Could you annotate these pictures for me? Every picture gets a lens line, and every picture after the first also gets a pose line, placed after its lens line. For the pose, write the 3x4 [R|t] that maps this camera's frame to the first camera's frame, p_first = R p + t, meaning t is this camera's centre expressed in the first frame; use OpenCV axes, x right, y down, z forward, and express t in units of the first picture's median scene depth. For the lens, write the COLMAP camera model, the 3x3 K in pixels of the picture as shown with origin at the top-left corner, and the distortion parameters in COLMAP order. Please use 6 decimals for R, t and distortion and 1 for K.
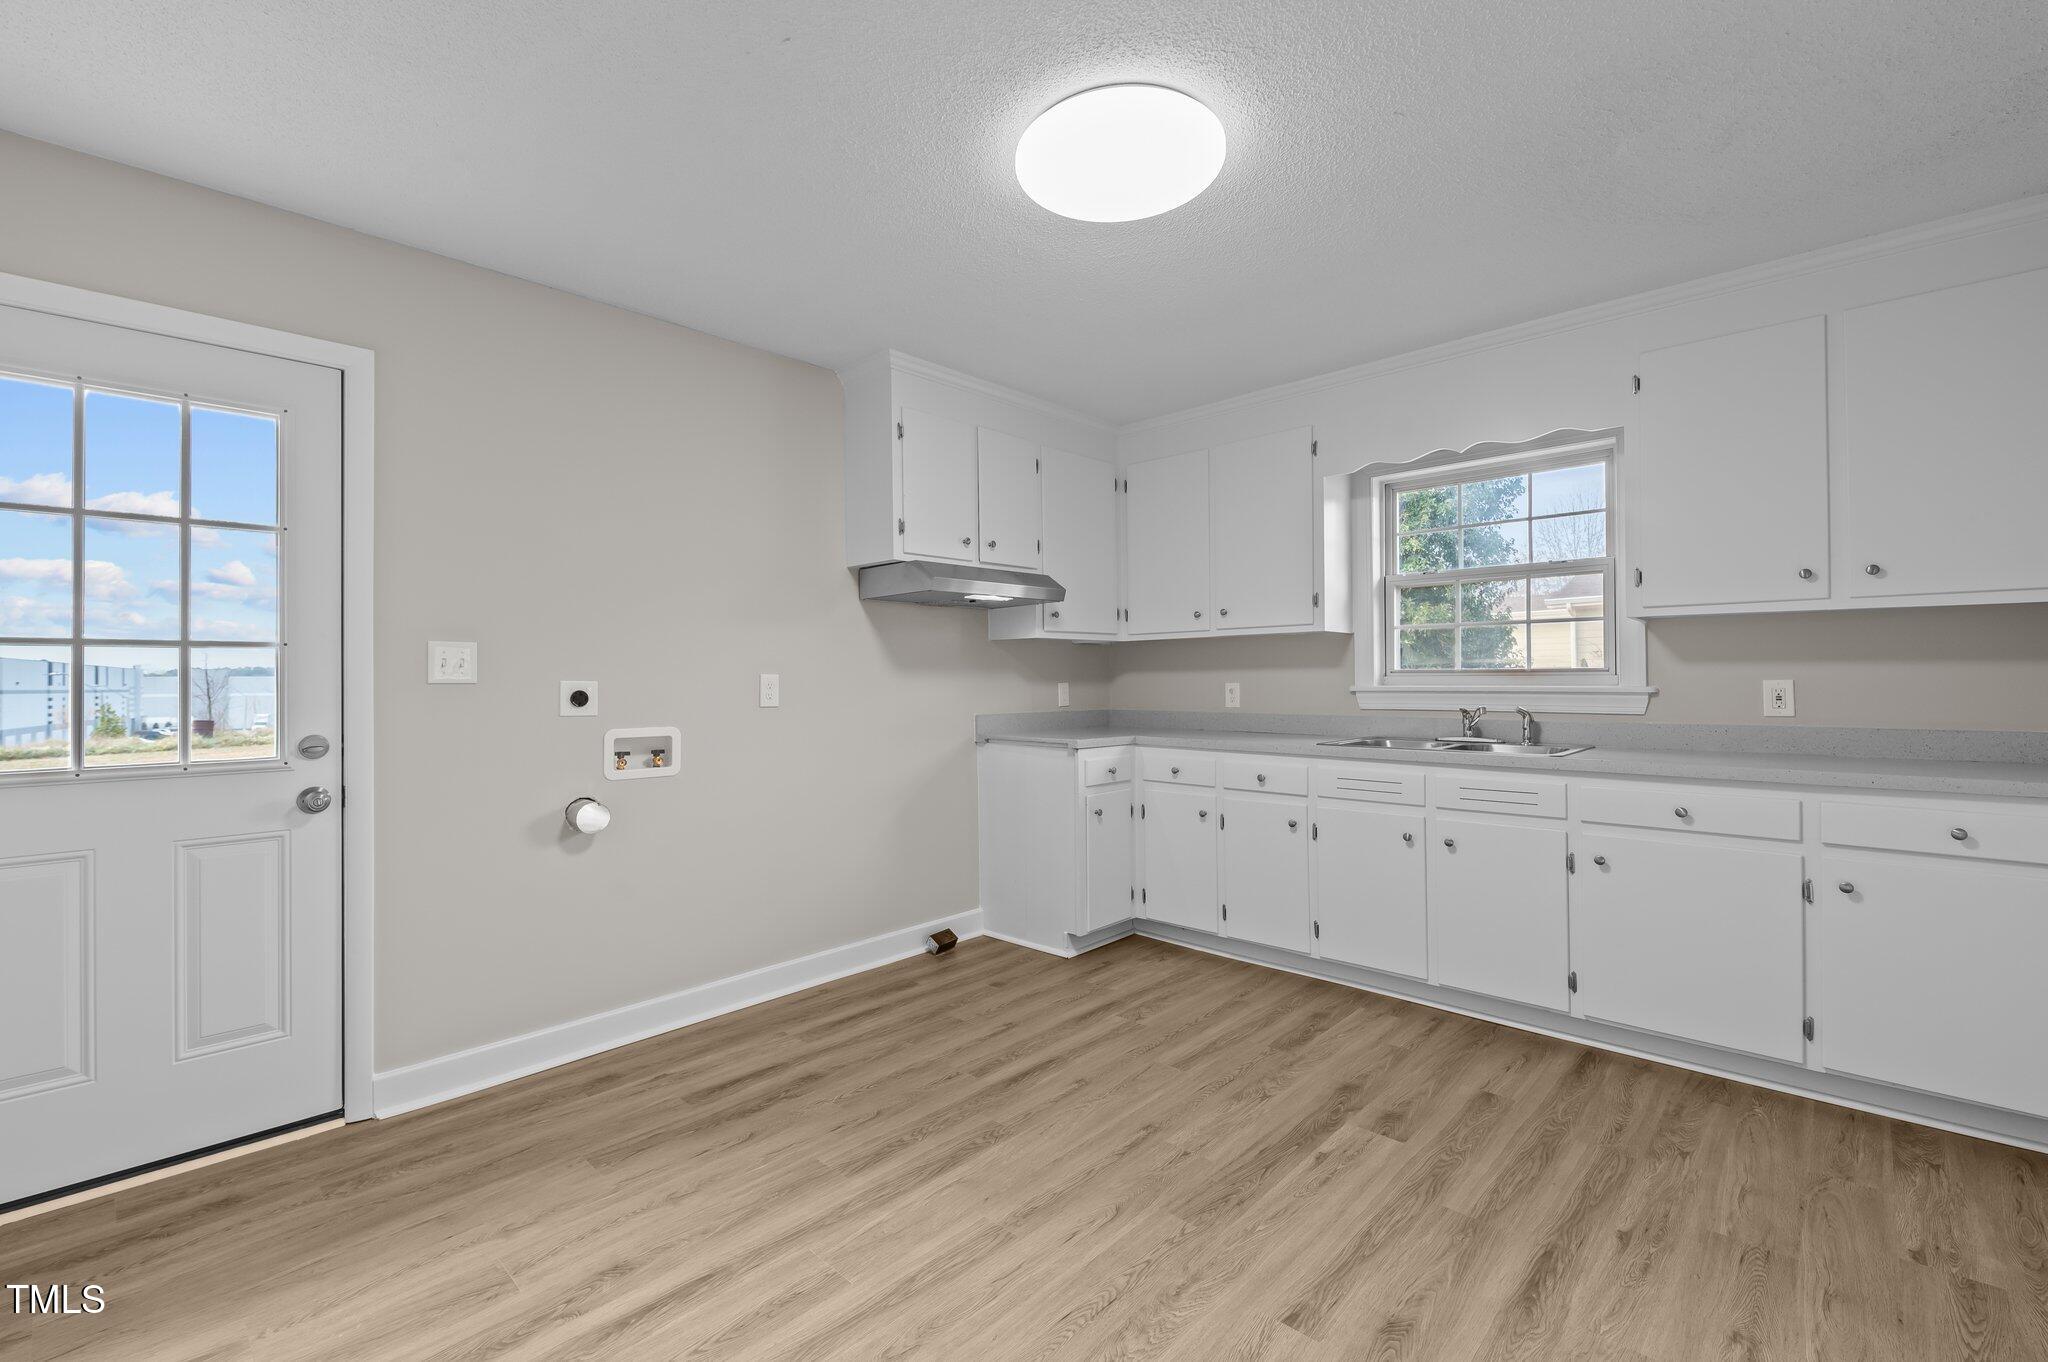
lens RADIAL K [[875.1, 0, 1016.9], [0, 875.1, 673.5], [0, 0, 1]] dist [0.020119, -0.011722]
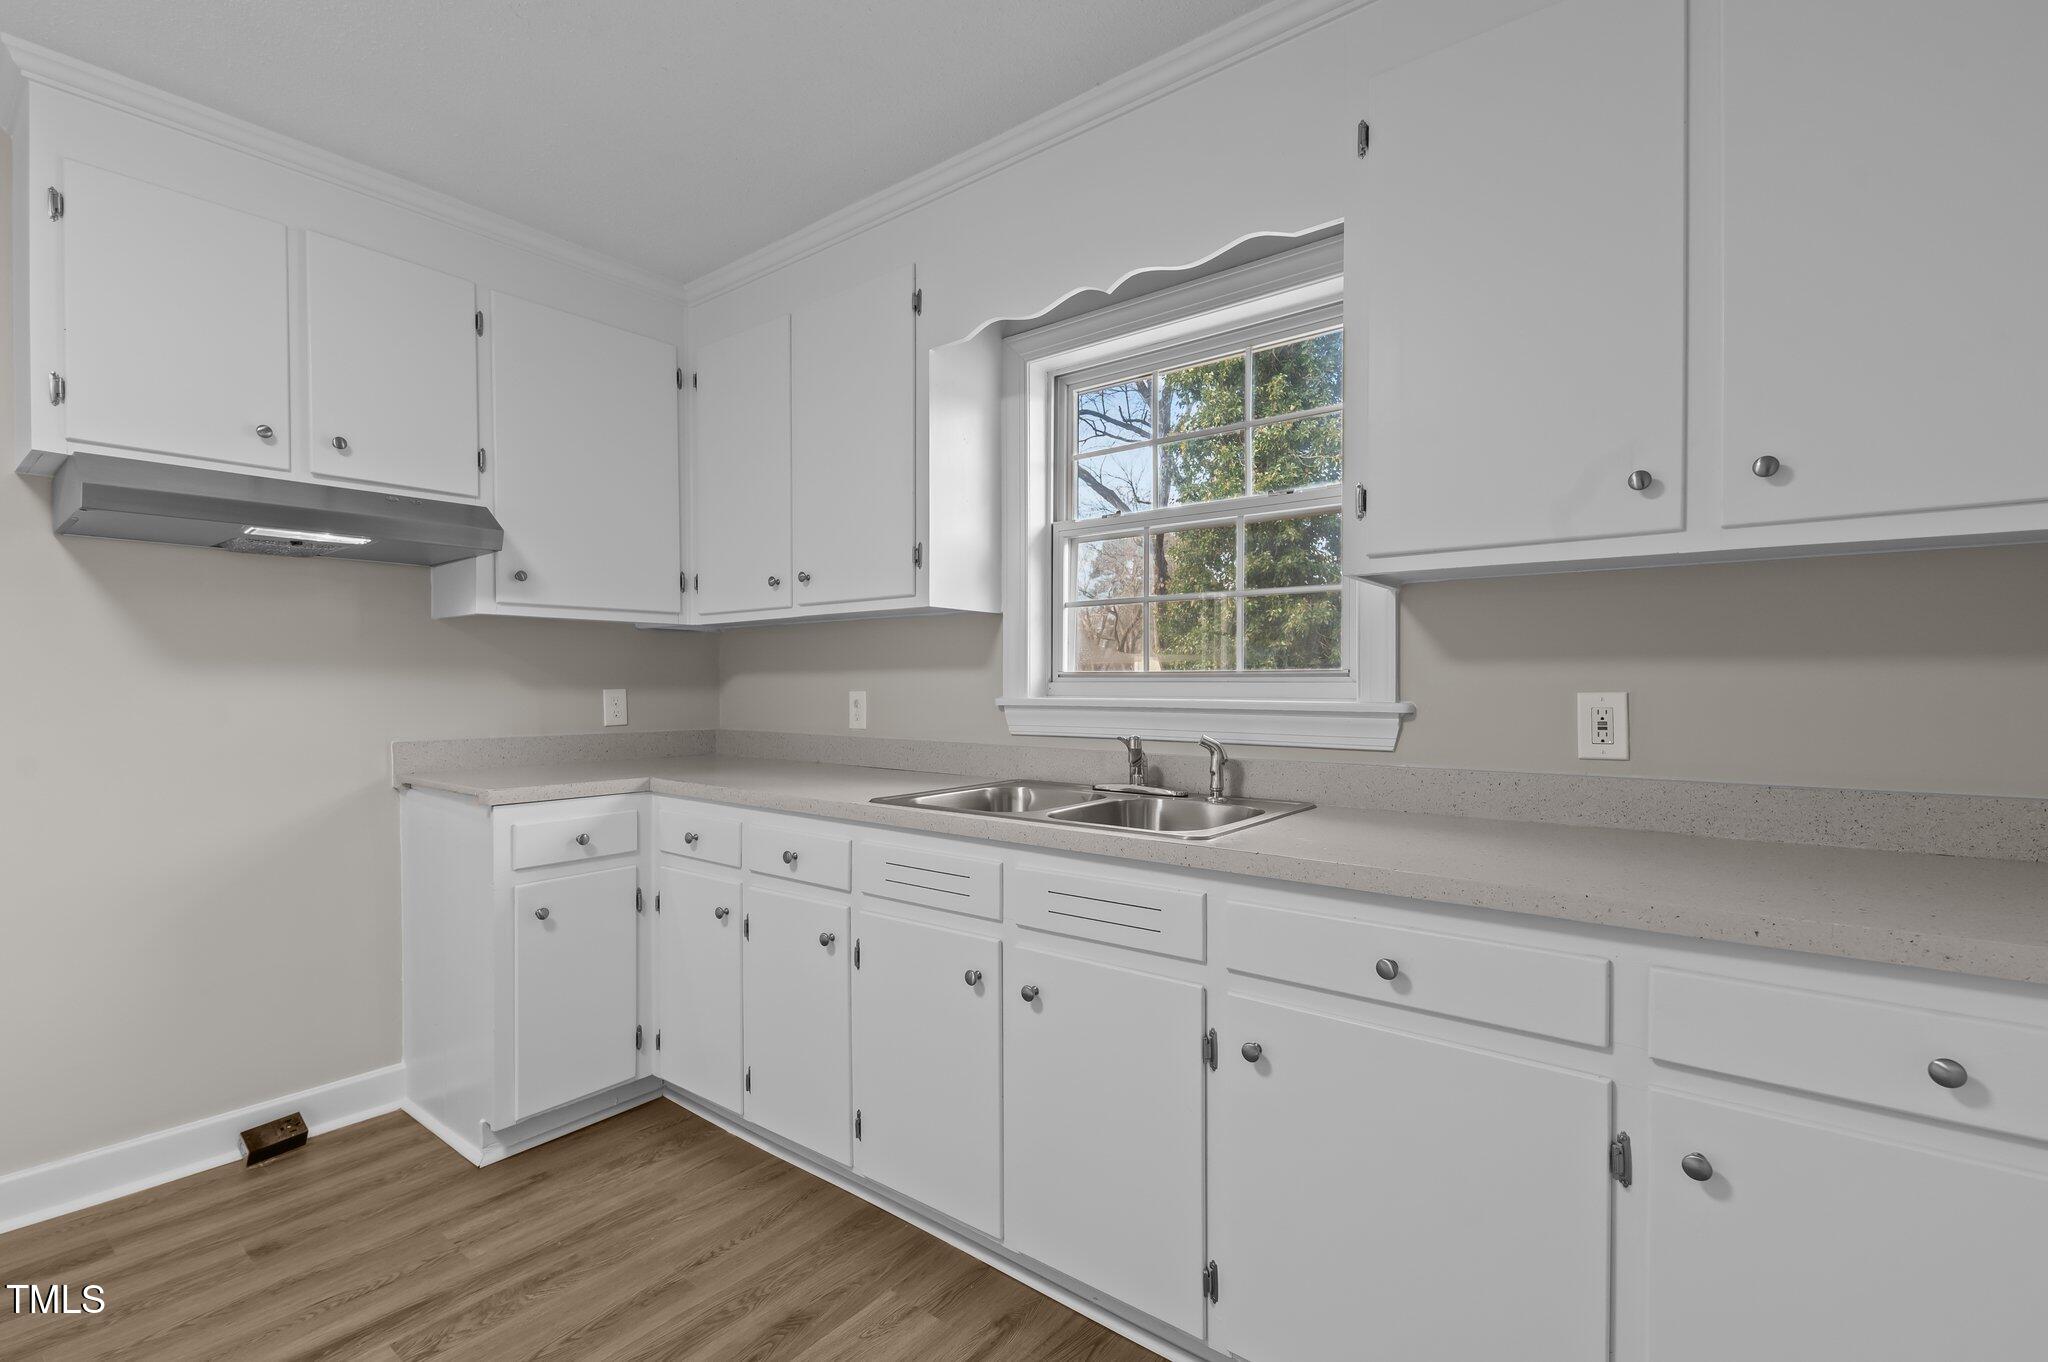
lens RADIAL K [[913.6, 0, 1023.5], [0, 913.6, 690.1], [0, 0, 1]] dist [0.026862, -0.014335]
pose [[0.995645, 0.005841, 0.093040, 0.388599], [-0.007034, 0.999897, 0.012497, 0.000745], [-0.092957, -0.013097, 0.995584, 0.398696]]
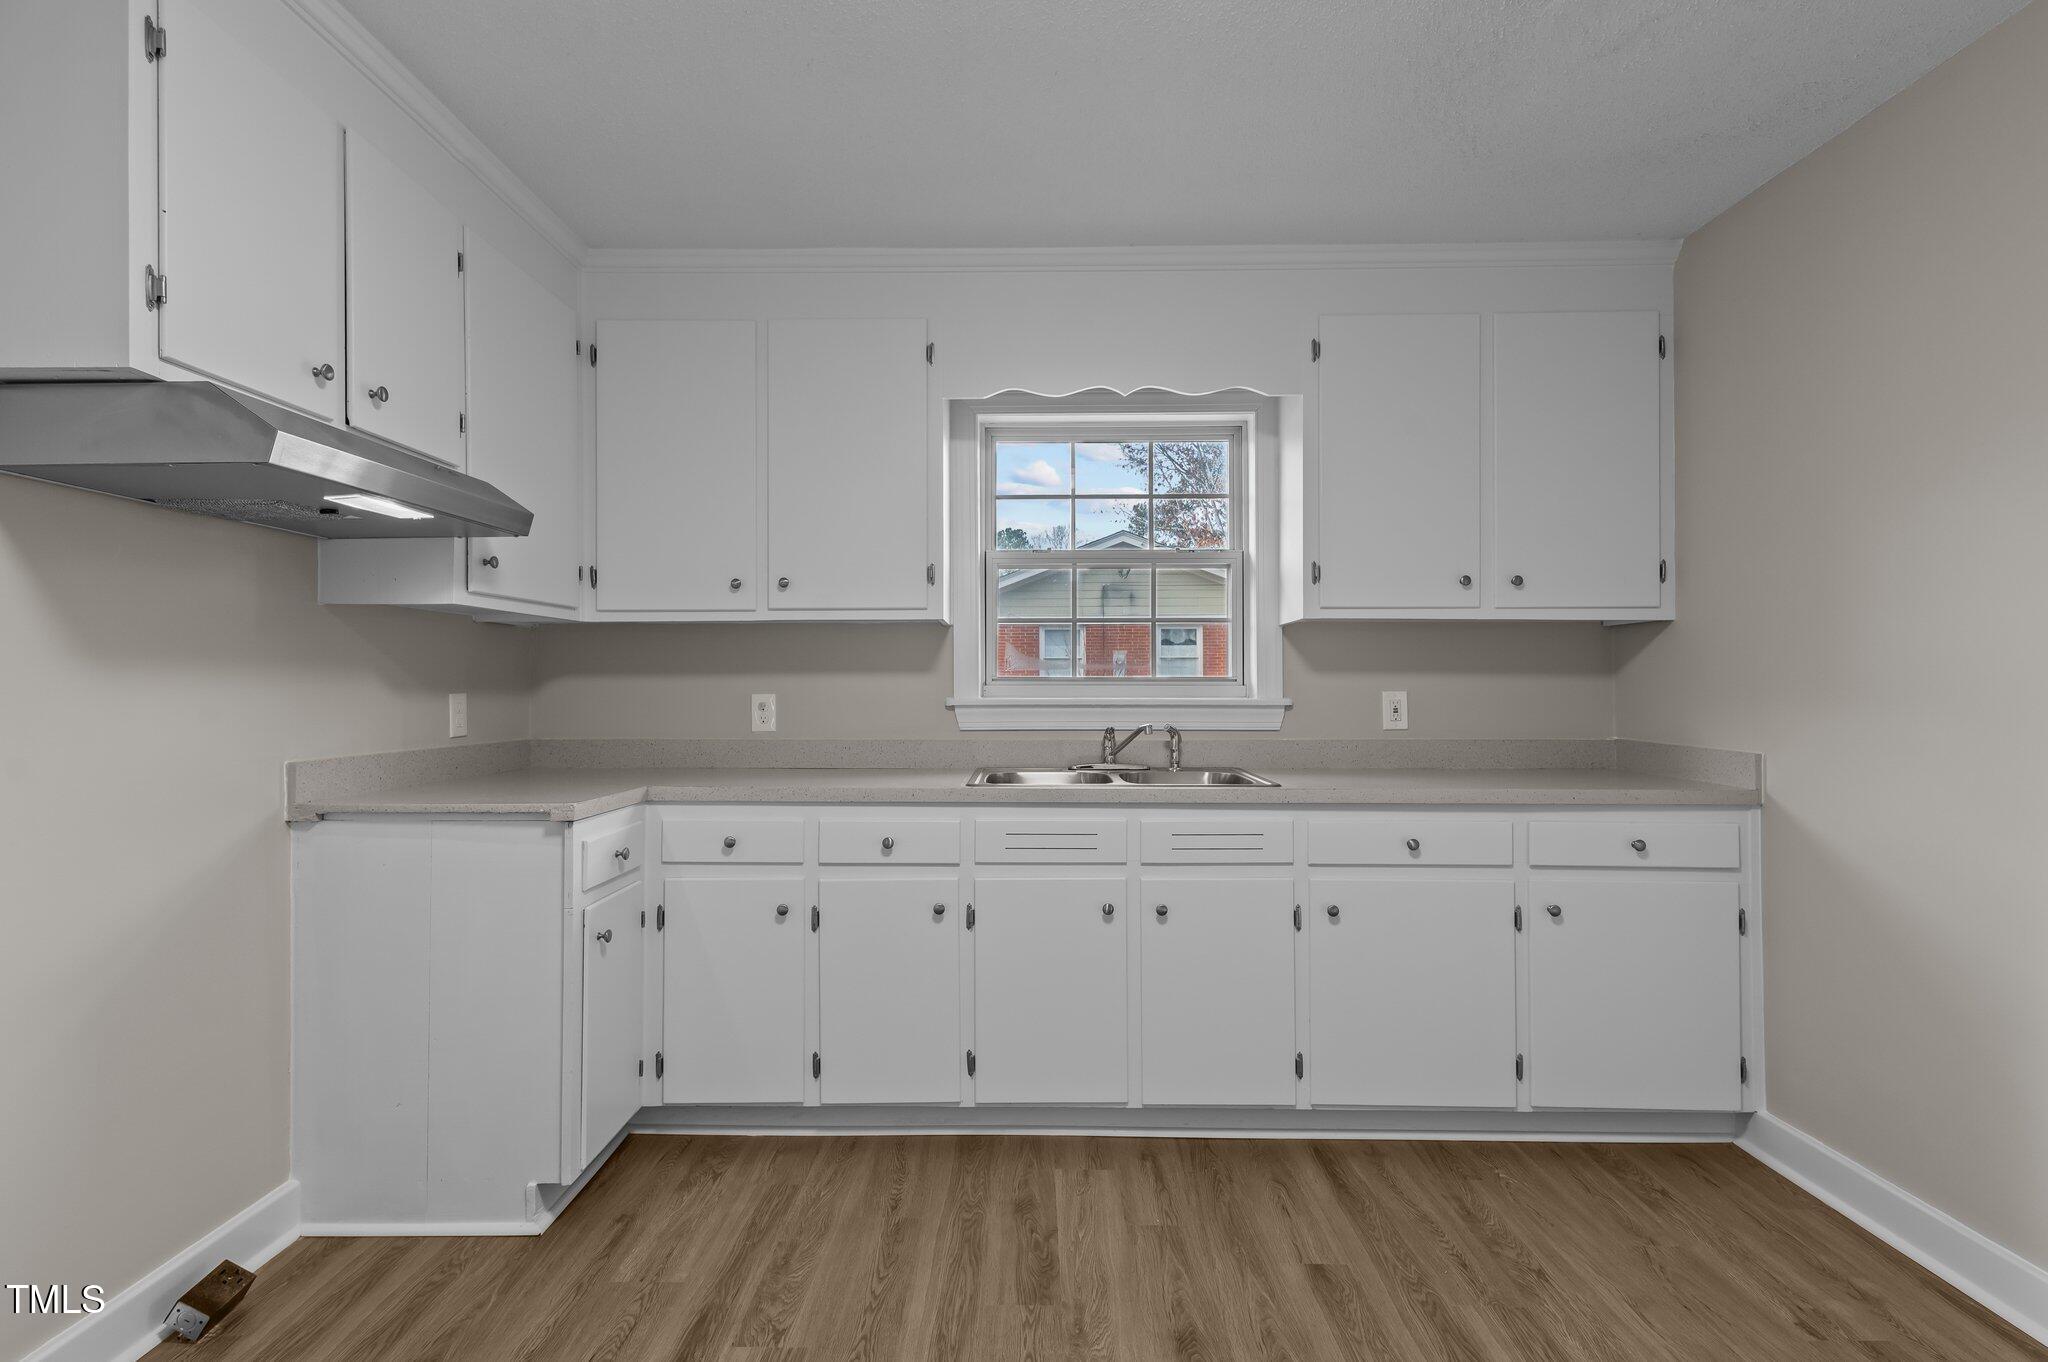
lens RADIAL K [[993.5, 0, 1017.9], [0, 993.5, 676.6], [0, 0, 1]] dist [0.027260, -0.010700]
pose [[0.733628, 0.012248, 0.679441, -0.151528], [-0.008267, 0.999924, -0.009099, 0.003667], [-0.679501, 0.001058, 0.733674, 0.417031]]
